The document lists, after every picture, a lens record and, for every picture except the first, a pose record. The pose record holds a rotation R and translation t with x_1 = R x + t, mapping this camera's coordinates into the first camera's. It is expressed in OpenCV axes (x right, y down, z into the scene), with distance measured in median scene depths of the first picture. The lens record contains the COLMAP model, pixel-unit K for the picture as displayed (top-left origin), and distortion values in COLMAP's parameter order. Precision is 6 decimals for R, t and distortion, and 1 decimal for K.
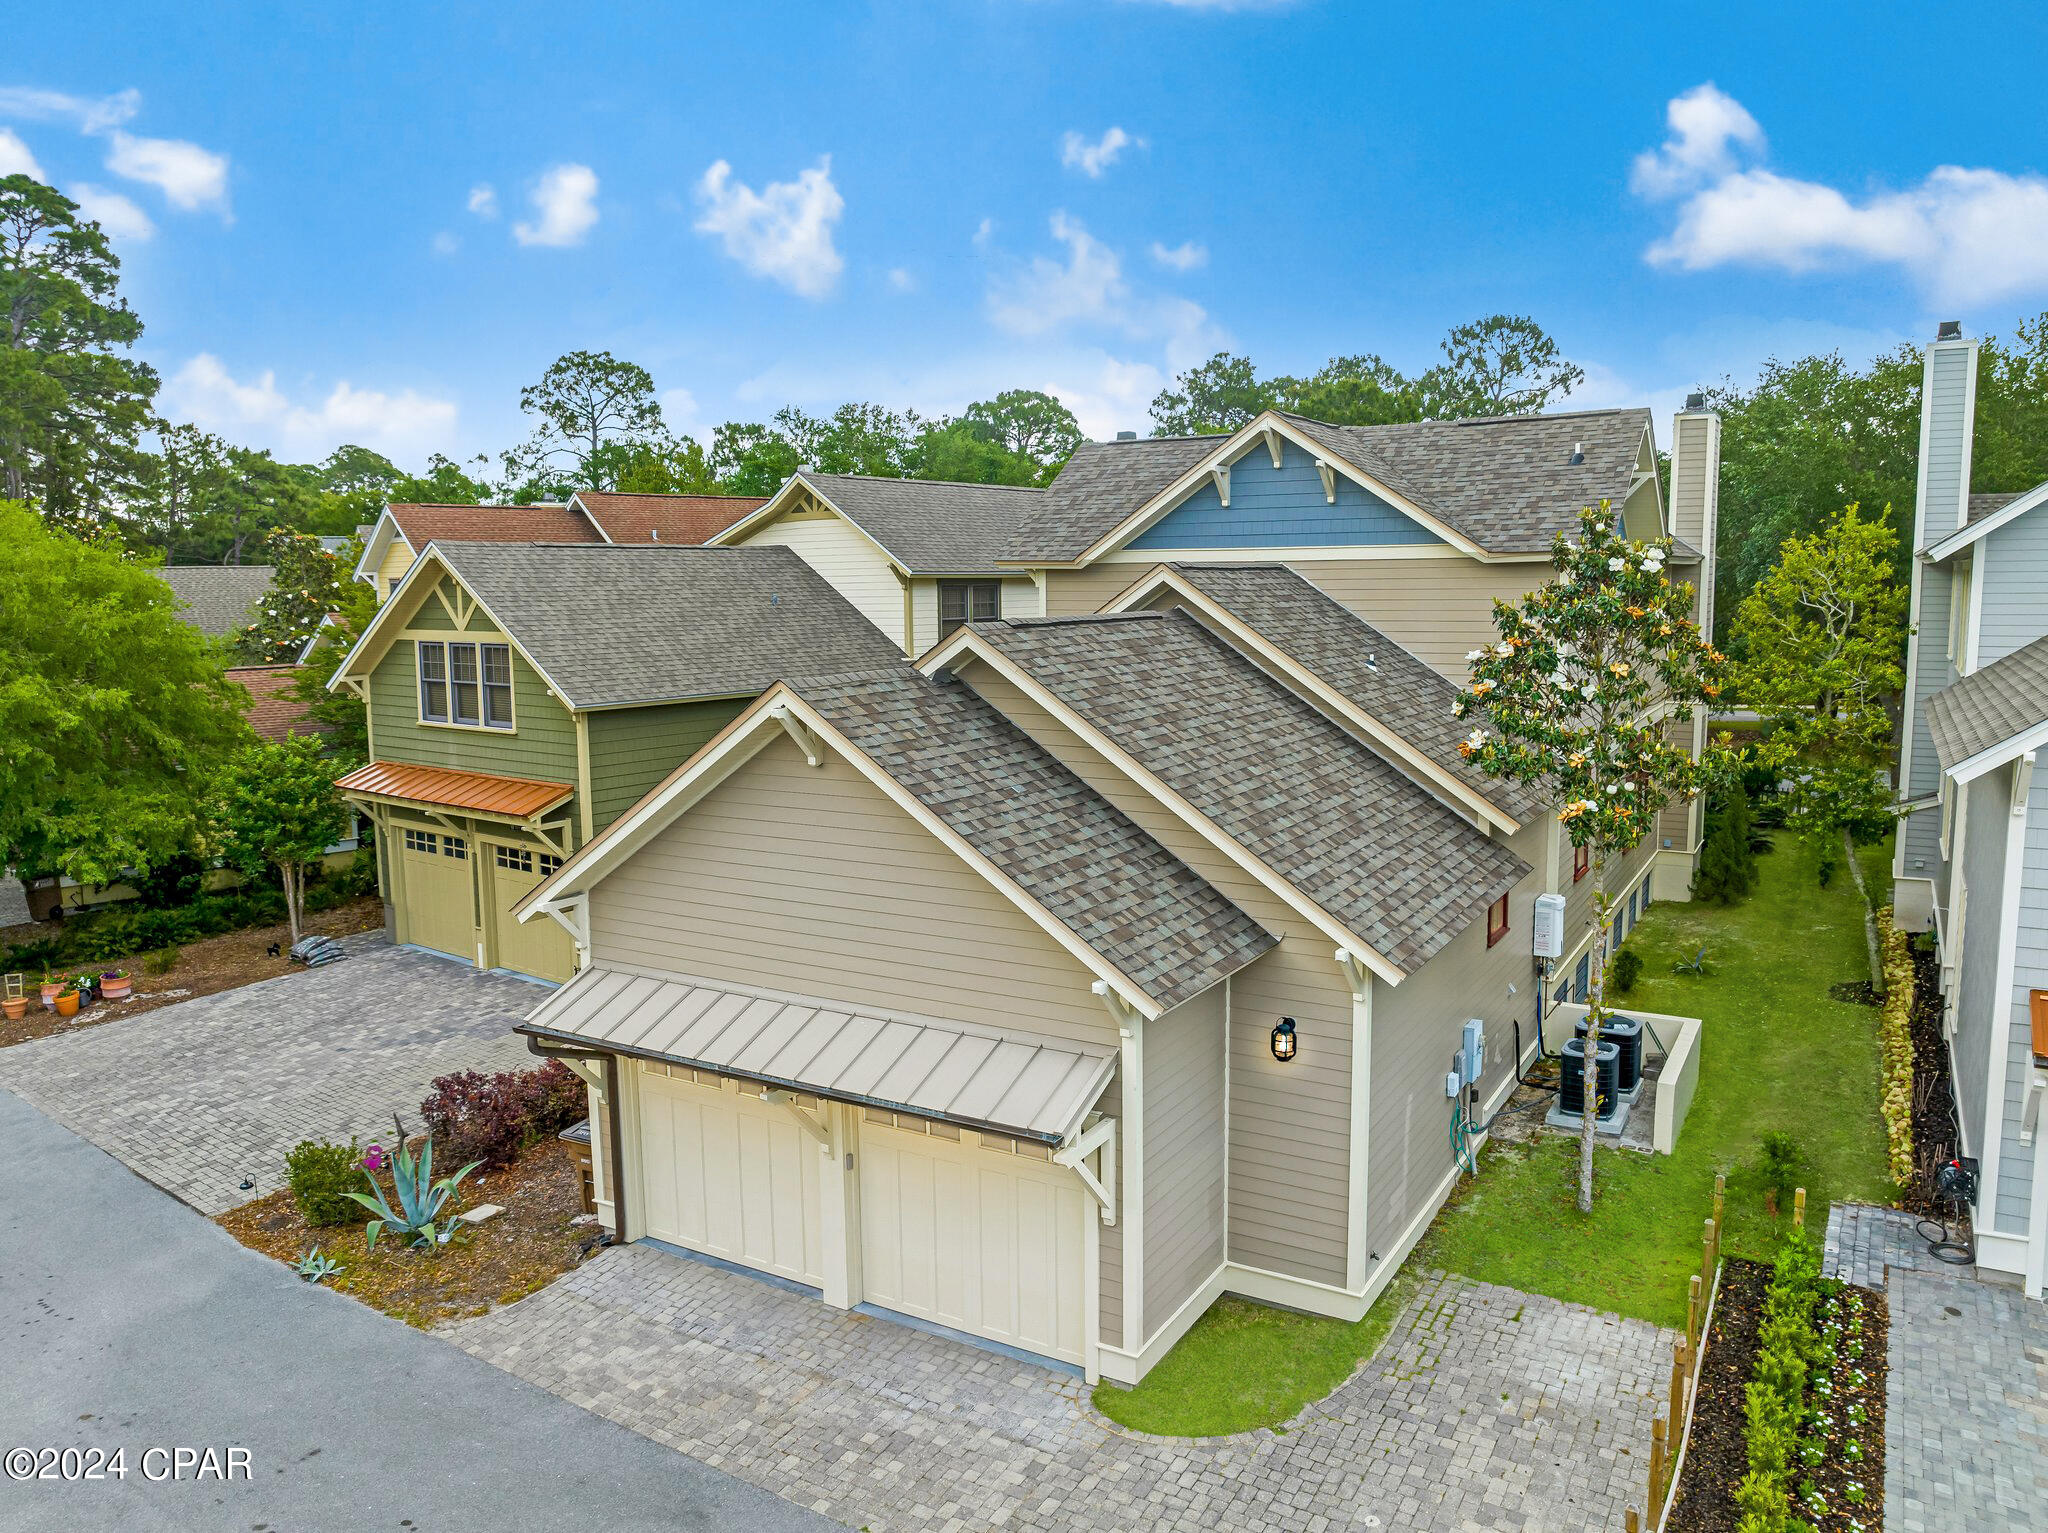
lens RADIAL K [[1443.7, 0, 1026.3], [0, 1443.7, 769.3], [0, 0, 1]] dist [-0.029719, 0.001111]
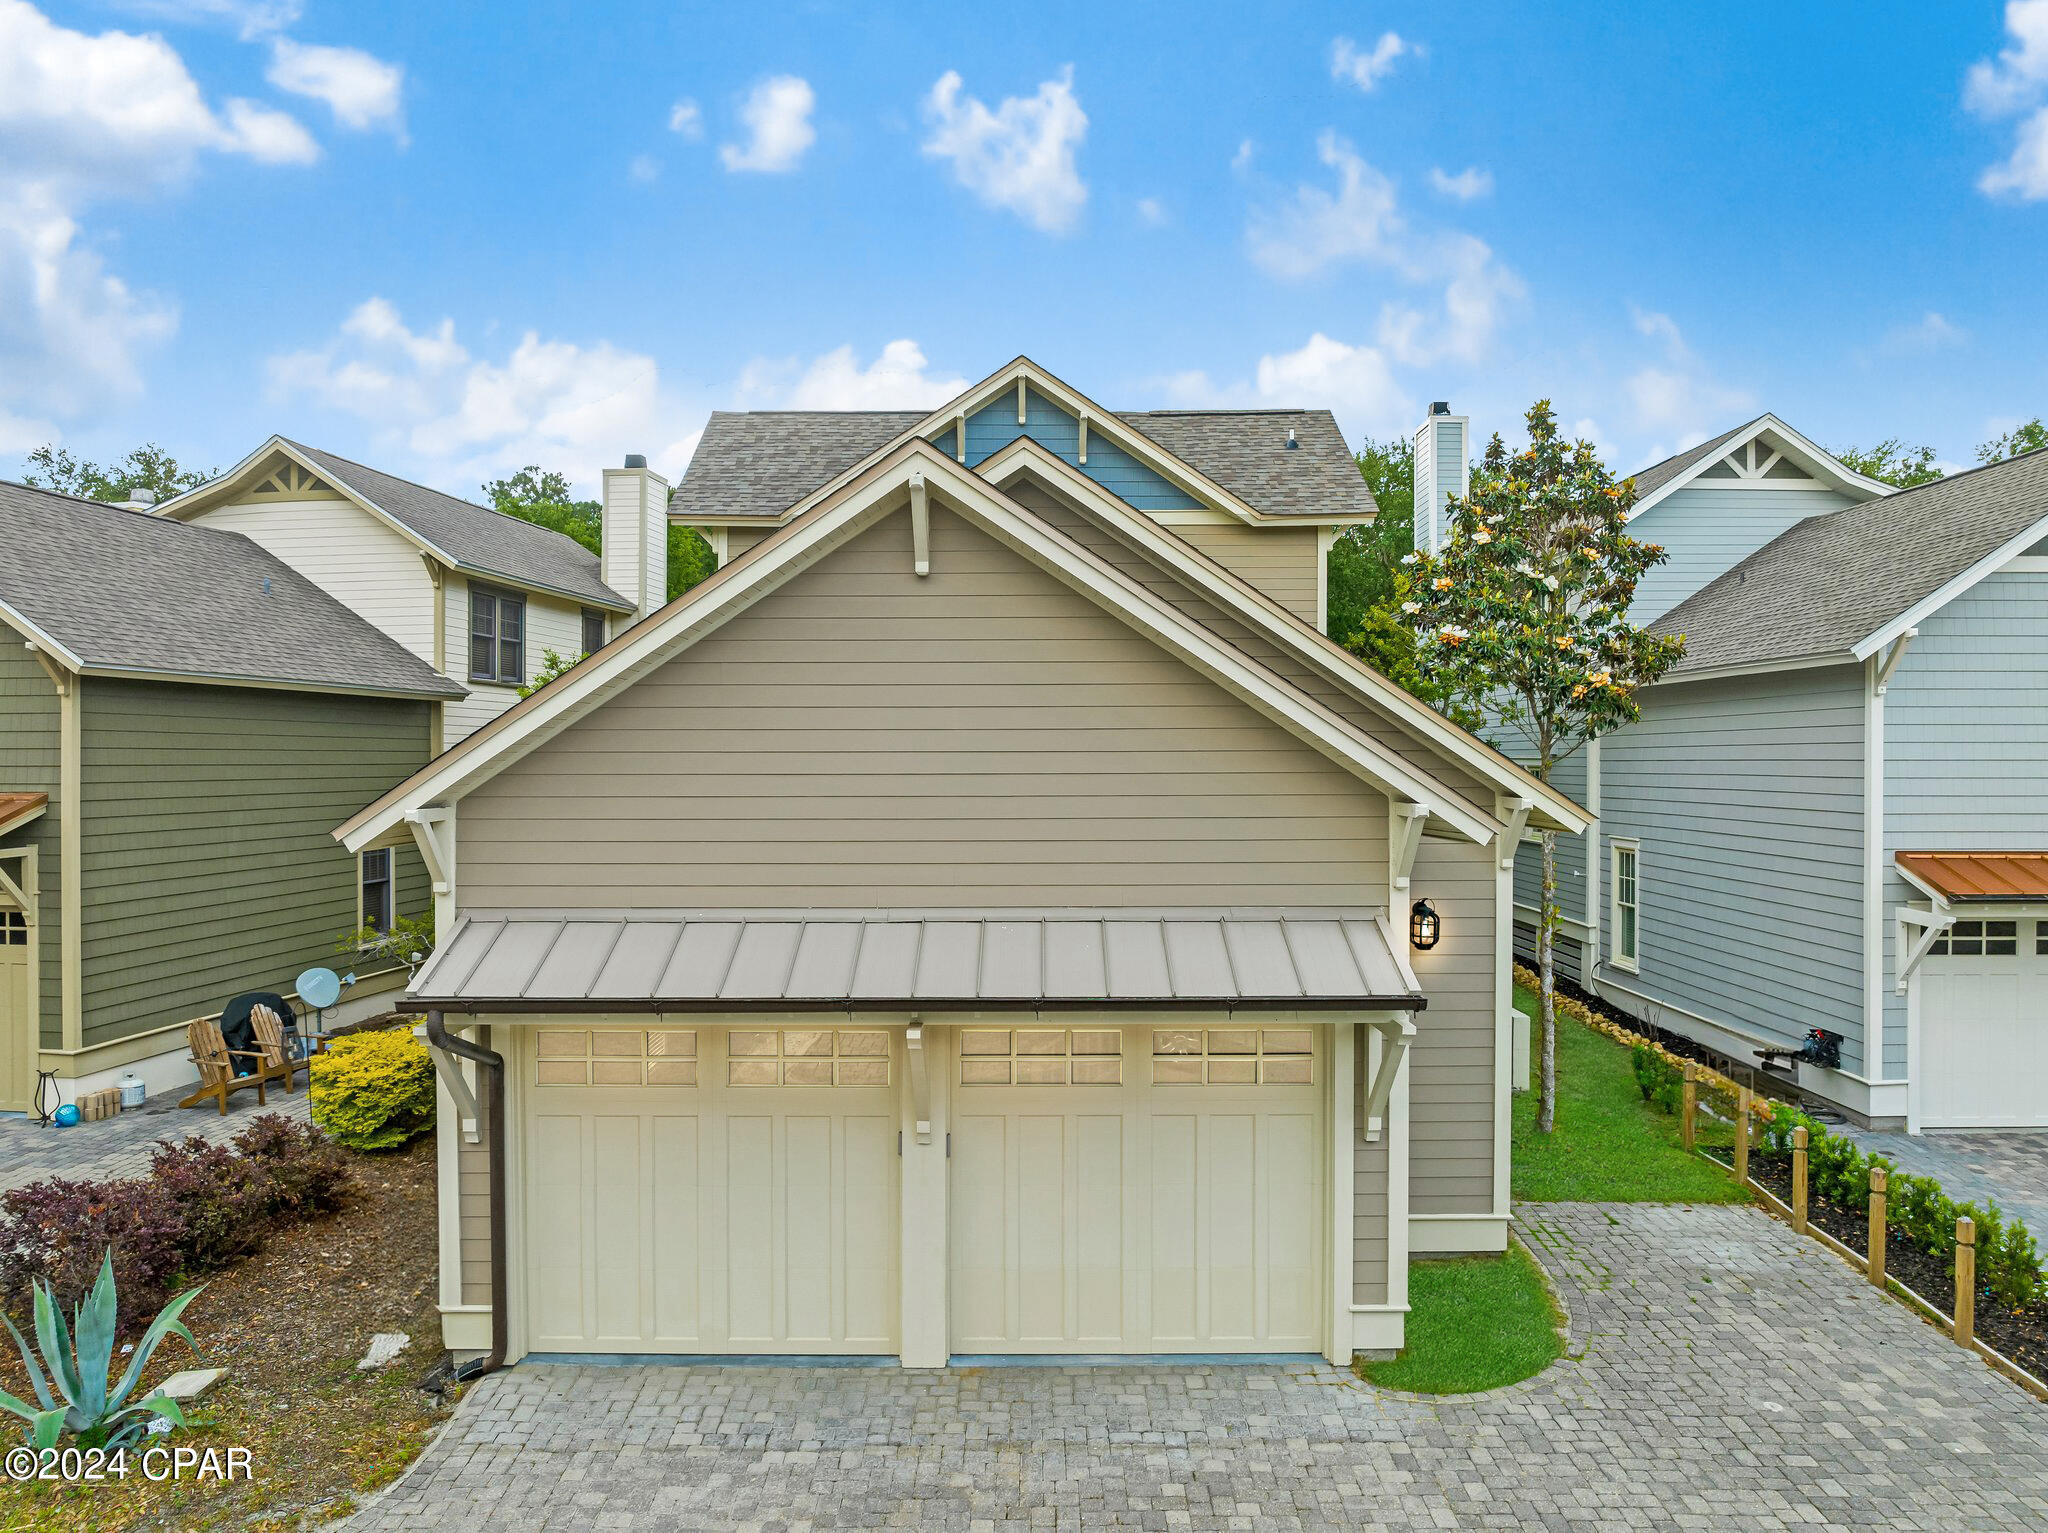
lens RADIAL K [[1476.9, 0, 1022.4], [0, 1476.9, 763.3], [0, 0, 1]] dist [-0.045460, -0.000406]
pose [[0.861944, 0.008166, 0.506938, -0.417373], [0.056489, 0.992098, -0.112029, 0.154629], [-0.503847, 0.125199, 0.854672, 0.312683]]
